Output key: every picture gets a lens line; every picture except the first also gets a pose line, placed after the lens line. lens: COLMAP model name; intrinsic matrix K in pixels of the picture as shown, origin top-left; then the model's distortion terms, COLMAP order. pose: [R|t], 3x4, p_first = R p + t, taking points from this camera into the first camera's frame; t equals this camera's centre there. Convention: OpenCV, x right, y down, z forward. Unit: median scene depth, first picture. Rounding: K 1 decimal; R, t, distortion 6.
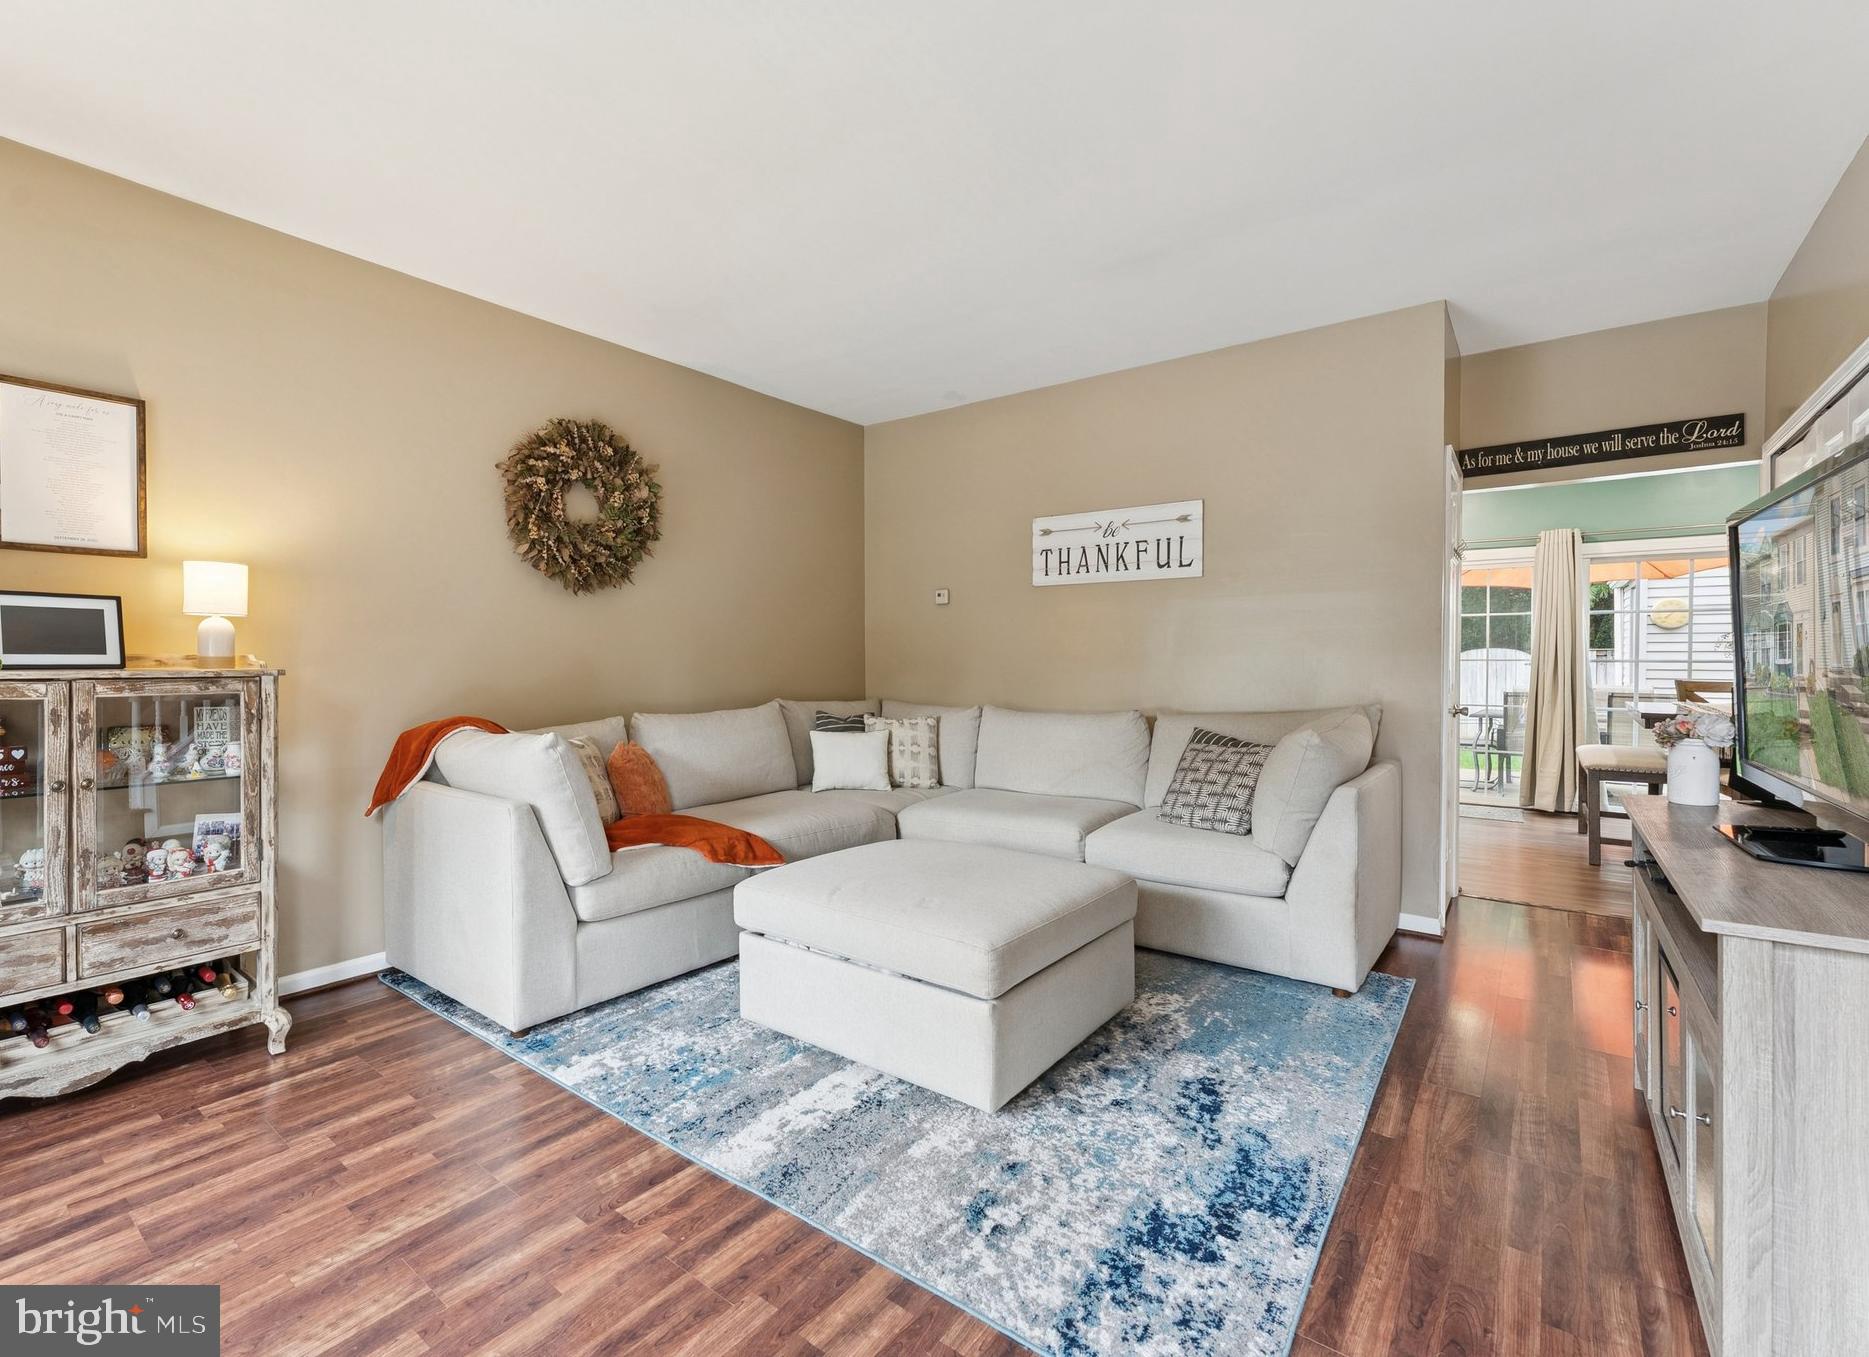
lens RADIAL K [[848.9, 0, 843.9], [0, 848.9, 670.3], [0, 0, 1]] dist [-0.000445, -0.000215]
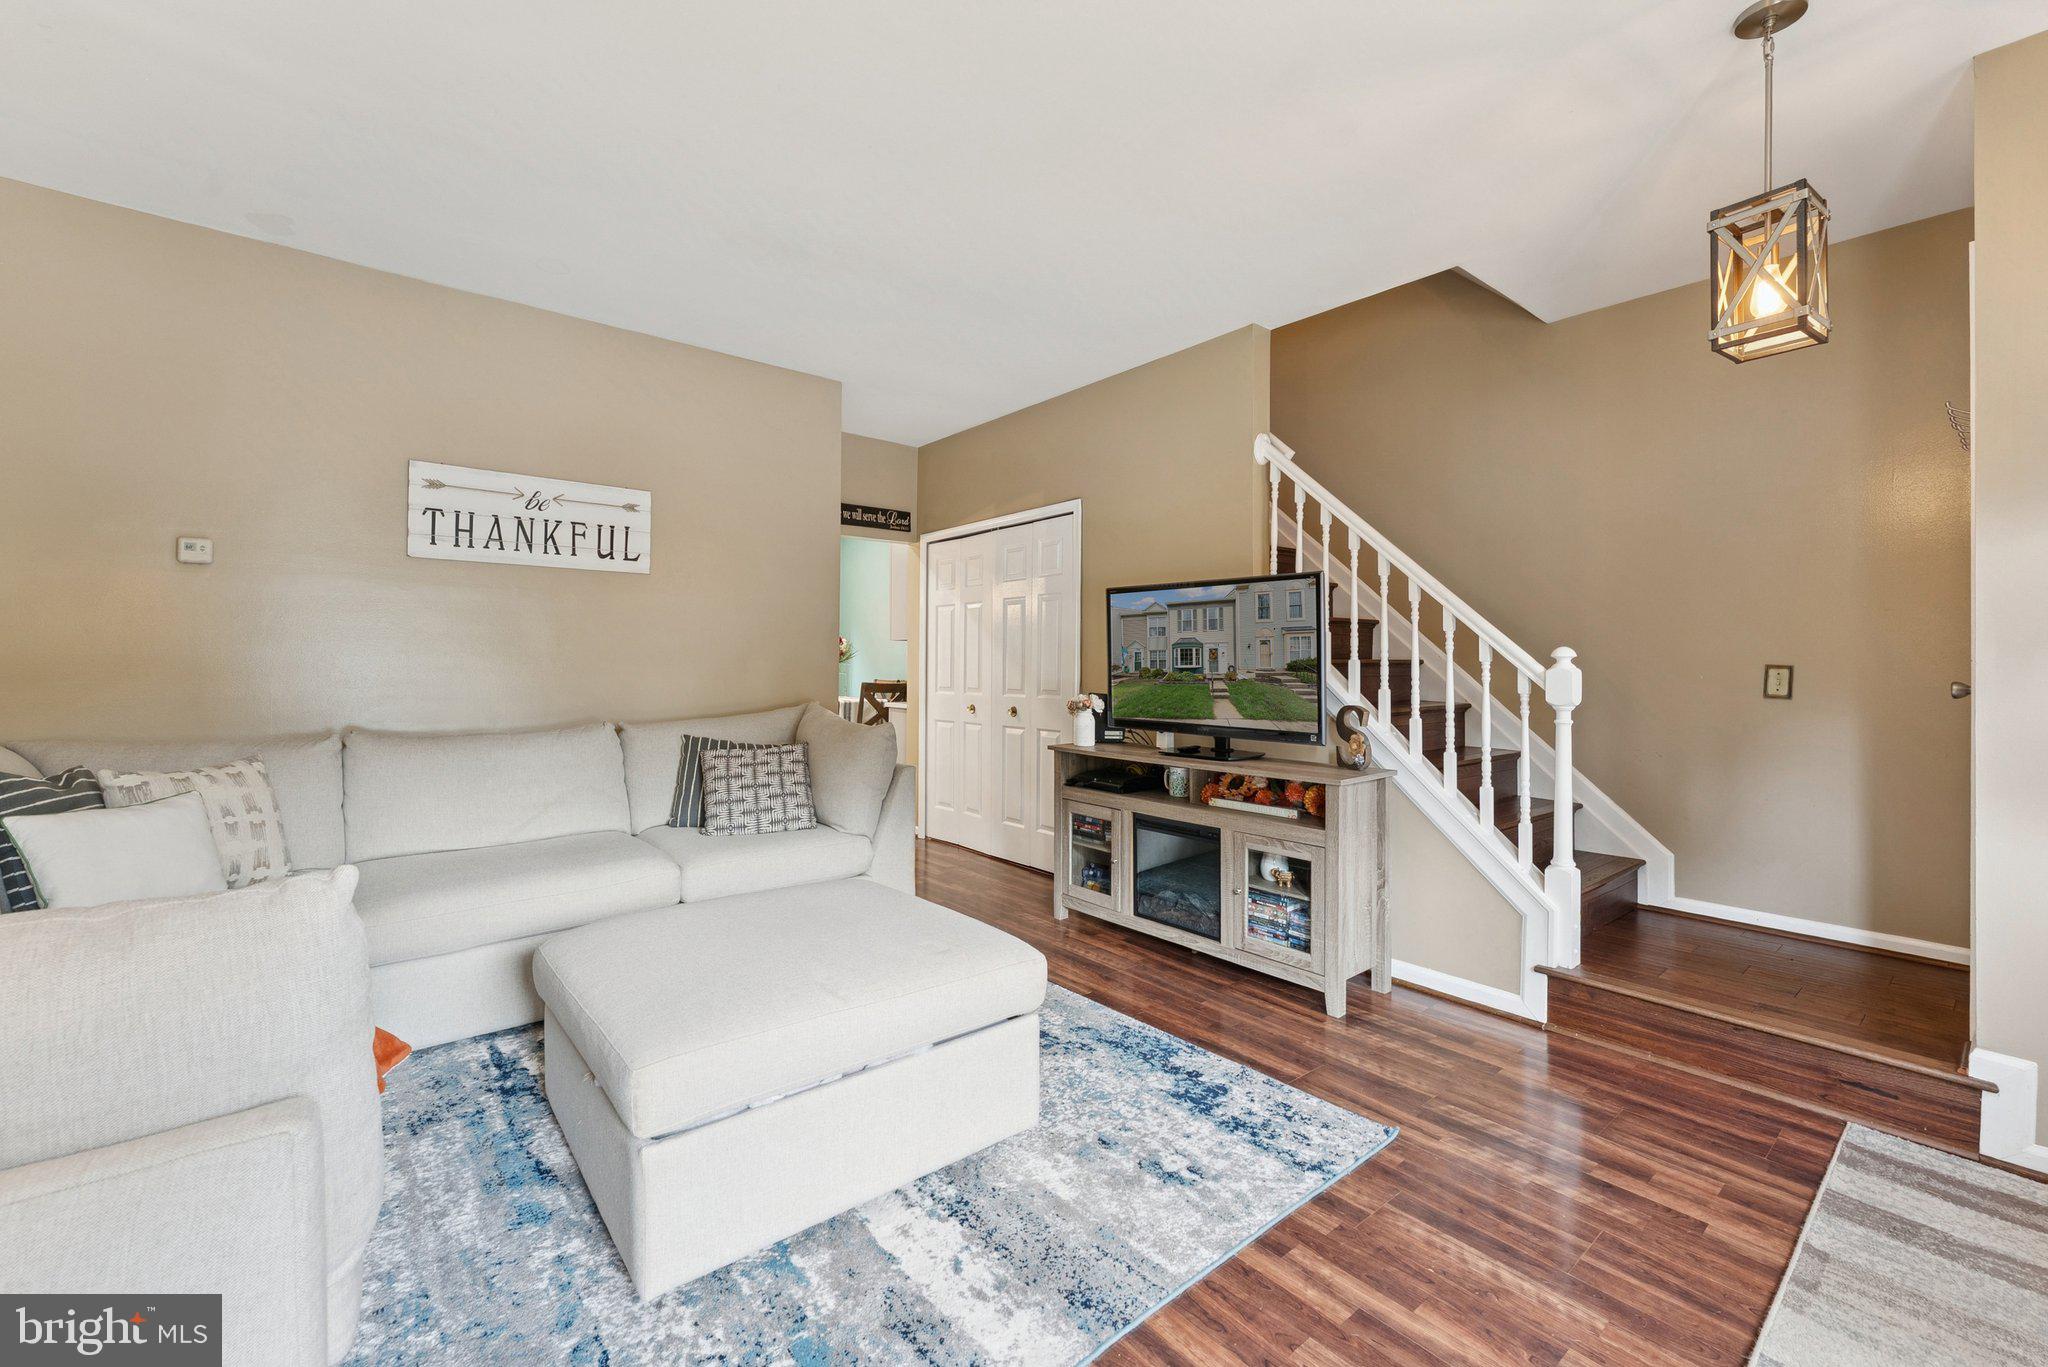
lens RADIAL K [[842.2, 0, 1020.0], [0, 842.2, 658.7], [0, 0, 1]] dist [-0.000808, -0.000155]
pose [[0.189736, 0.010097, 0.981783, -0.493434], [0.008059, 0.999897, -0.011841, -0.003828], [-0.981802, 0.010159, 0.189635, 0.515713]]
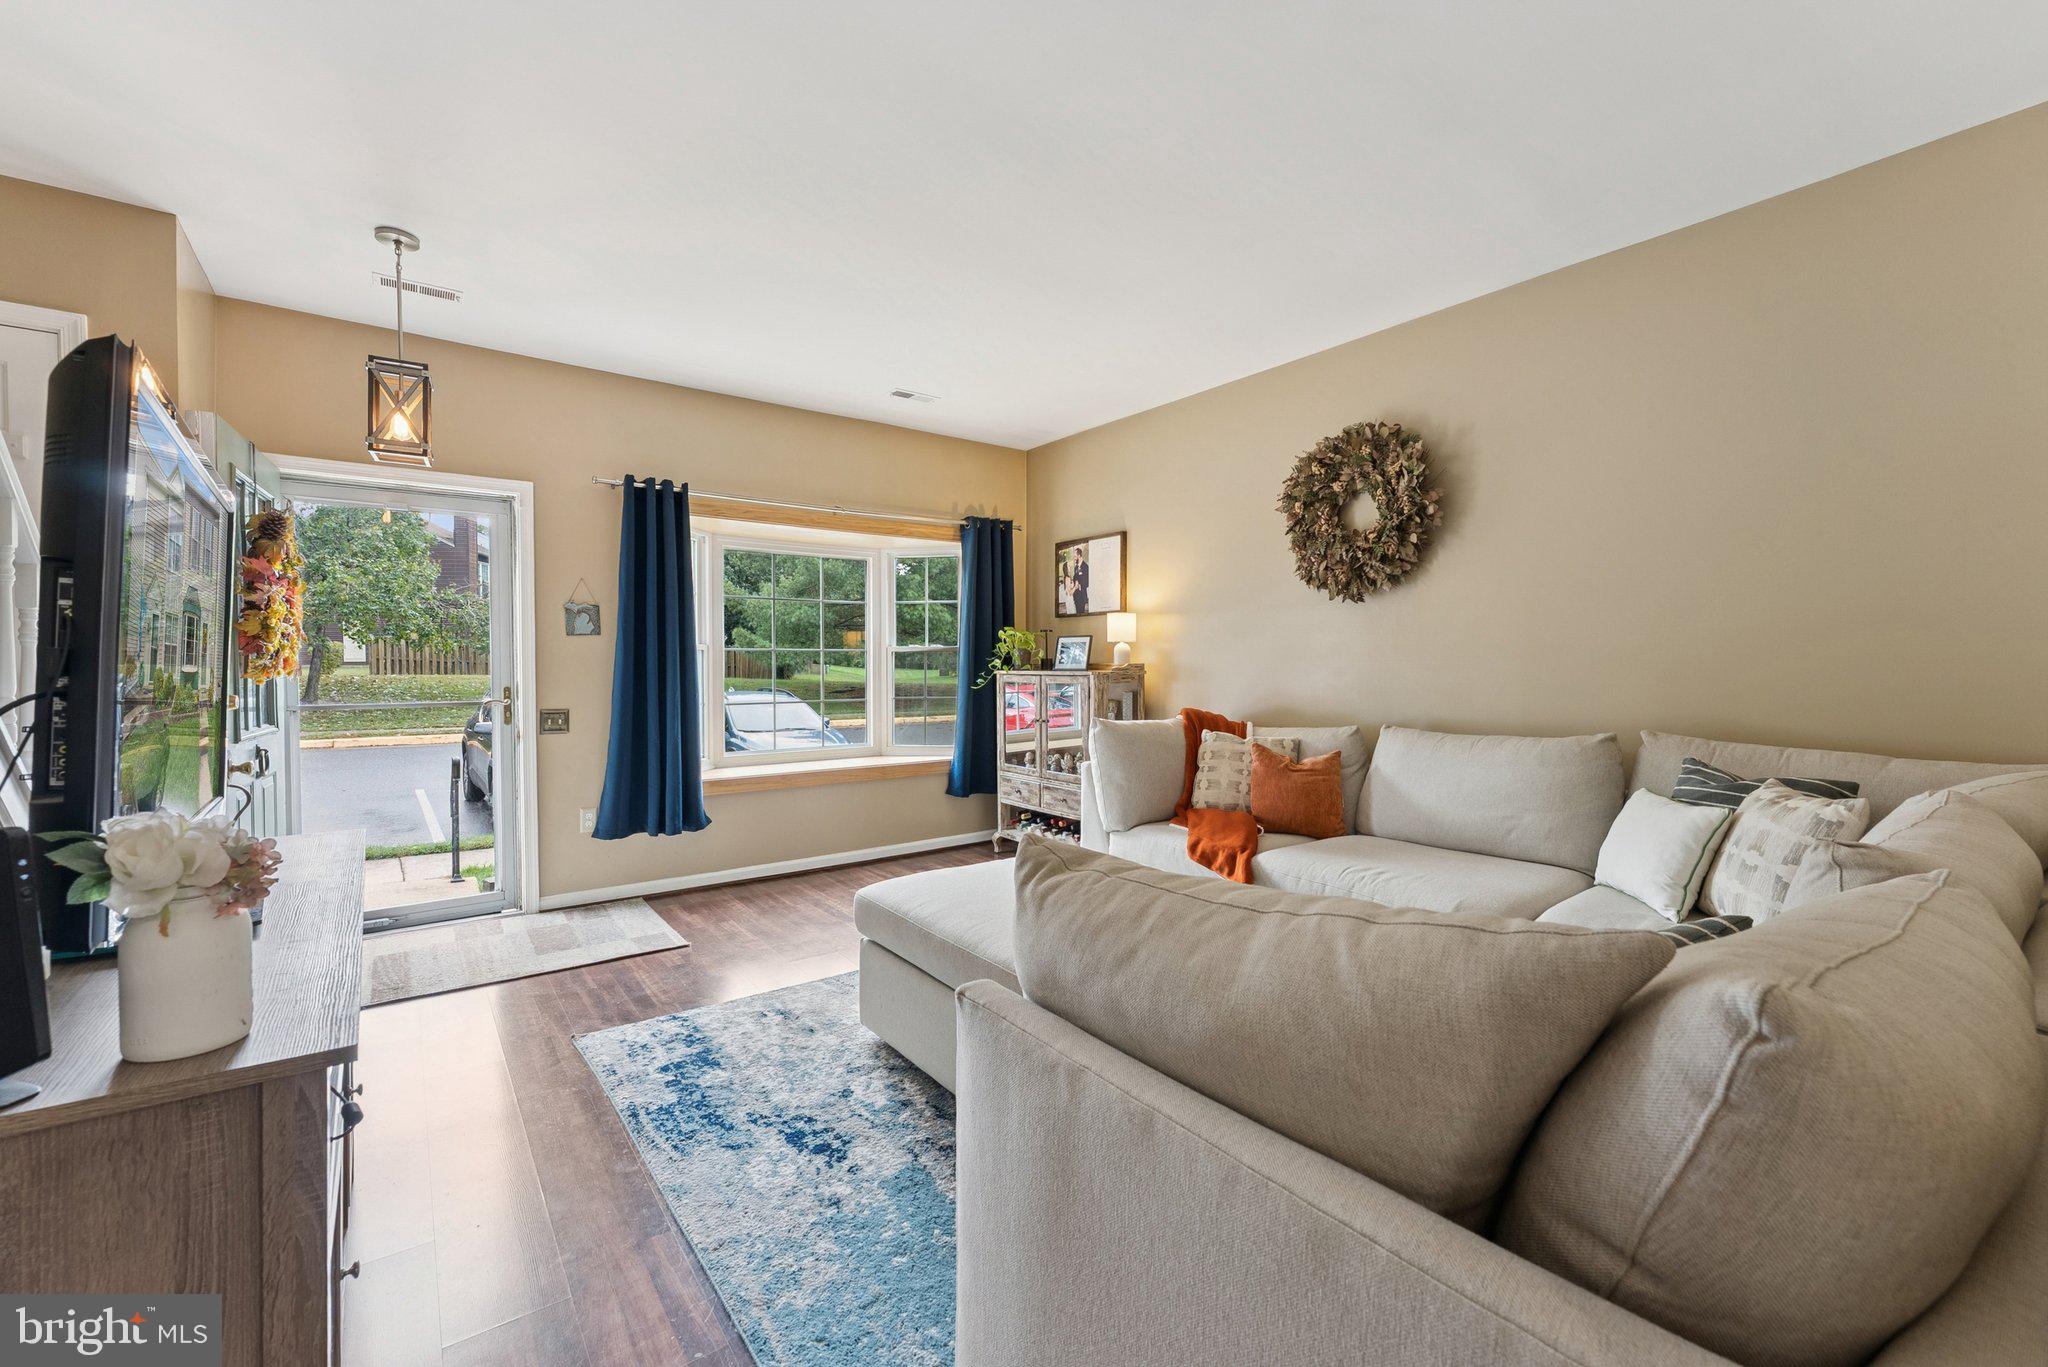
lens RADIAL K [[839.6, 0, 1024.0], [0, 839.6, 683.5], [0, 0, 1]] dist [-0.000606, -0.000046]
pose [[-0.230086, 0.019610, -0.972973, 0.830577], [-0.014221, 0.999622, 0.023510, -0.012212], [0.973066, 0.019246, -0.229720, 0.944087]]
